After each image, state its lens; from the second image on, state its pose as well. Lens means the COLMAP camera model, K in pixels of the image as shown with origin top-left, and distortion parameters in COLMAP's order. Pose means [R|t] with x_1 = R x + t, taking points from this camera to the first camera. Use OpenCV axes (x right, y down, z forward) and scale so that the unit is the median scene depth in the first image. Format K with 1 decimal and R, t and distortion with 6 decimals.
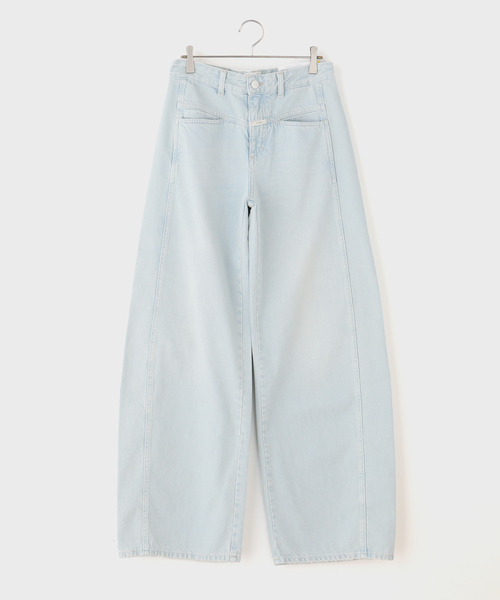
lens RADIAL K [[1274.8, 0, 252.2], [0, 1274.8, 298.9], [0, 0, 1]] dist [-0.028821, 0.000000]
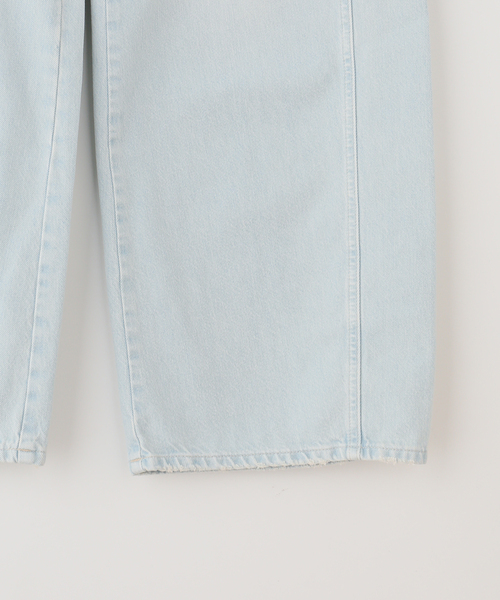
lens RADIAL K [[1274.8, 0, 249.0], [0, 1274.8, 300.8], [0, 0, 1]] dist [-0.028821, 0.000000]
pose [[0.995598, 0.021492, 0.091230, 0.016598], [-0.022250, 0.999726, 0.007303, 0.150890], [-0.091048, -0.009300, 0.995803, 0.598819]]
